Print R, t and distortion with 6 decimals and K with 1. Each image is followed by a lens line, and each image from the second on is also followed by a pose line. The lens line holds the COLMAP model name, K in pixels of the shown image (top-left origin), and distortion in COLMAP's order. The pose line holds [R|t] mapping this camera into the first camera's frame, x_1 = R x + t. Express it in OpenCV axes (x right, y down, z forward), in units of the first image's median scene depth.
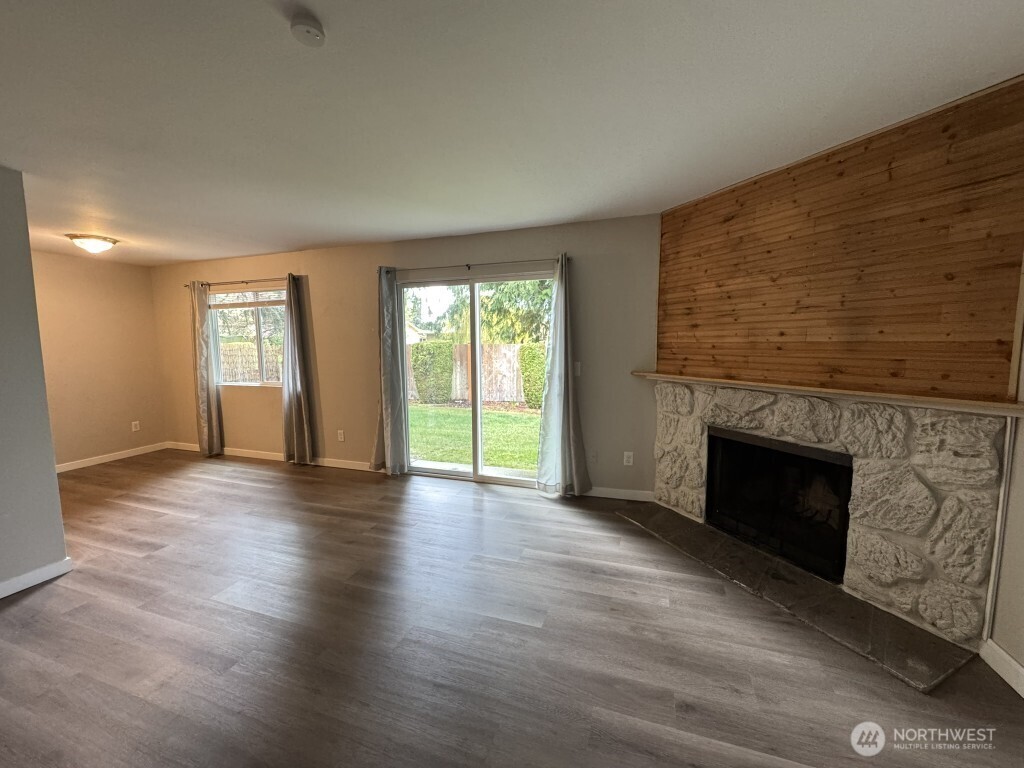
lens RADIAL K [[408.8, 0, 513.4], [0, 408.8, 383.0], [0, 0, 1]] dist [-0.000630, -0.000187]
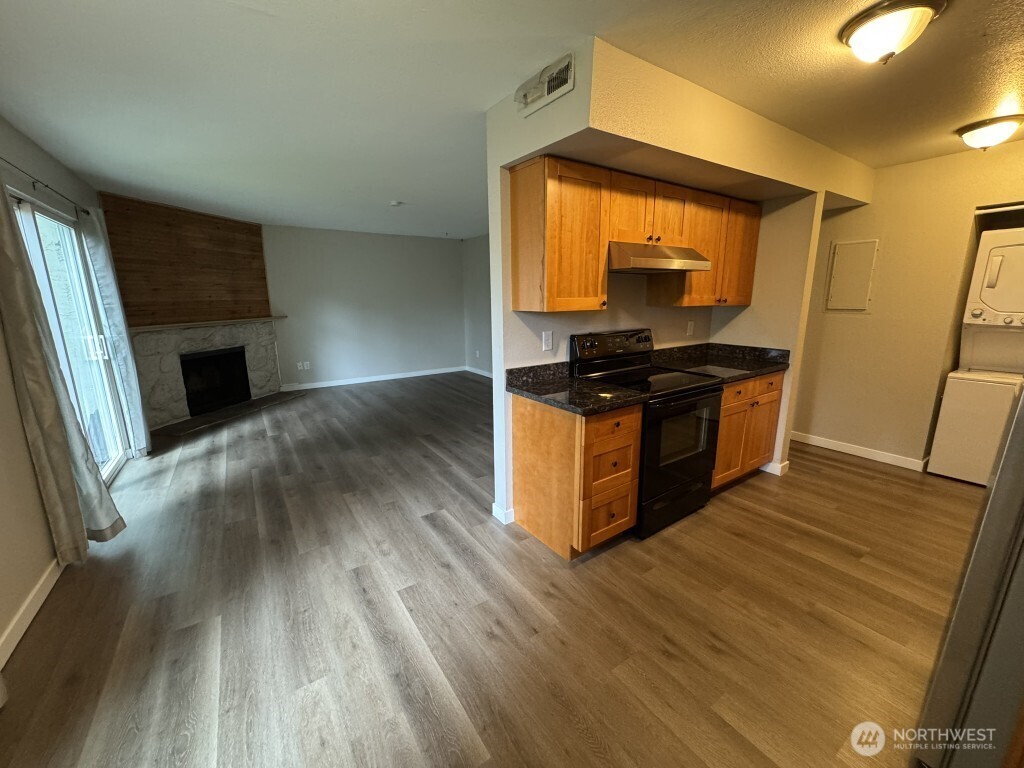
lens RADIAL K [[408.8, 0, 513.4], [0, 408.8, 383.0], [0, 0, 1]] dist [-0.000630, -0.000187]
pose [[-0.800302, -0.109505, 0.589512, -1.771976], [0.075577, 0.956917, 0.280353, -0.162602], [-0.594814, 0.268921, -0.757547, 1.740327]]
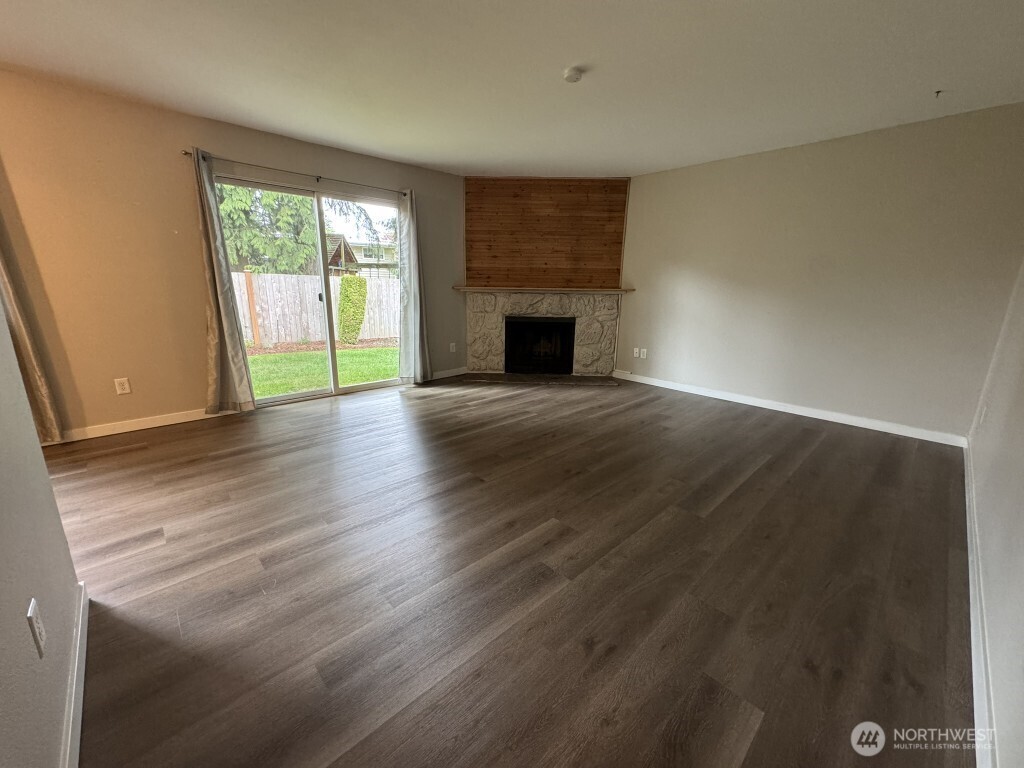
lens RADIAL K [[408.8, 0, 513.4], [0, 408.8, 383.0], [0, 0, 1]] dist [-0.000630, -0.000187]
pose [[0.463777, -0.192015, 0.864894, -1.294489], [0.069273, 0.981101, 0.180669, 0.084623], [-0.883240, -0.023876, 0.468314, 0.168189]]
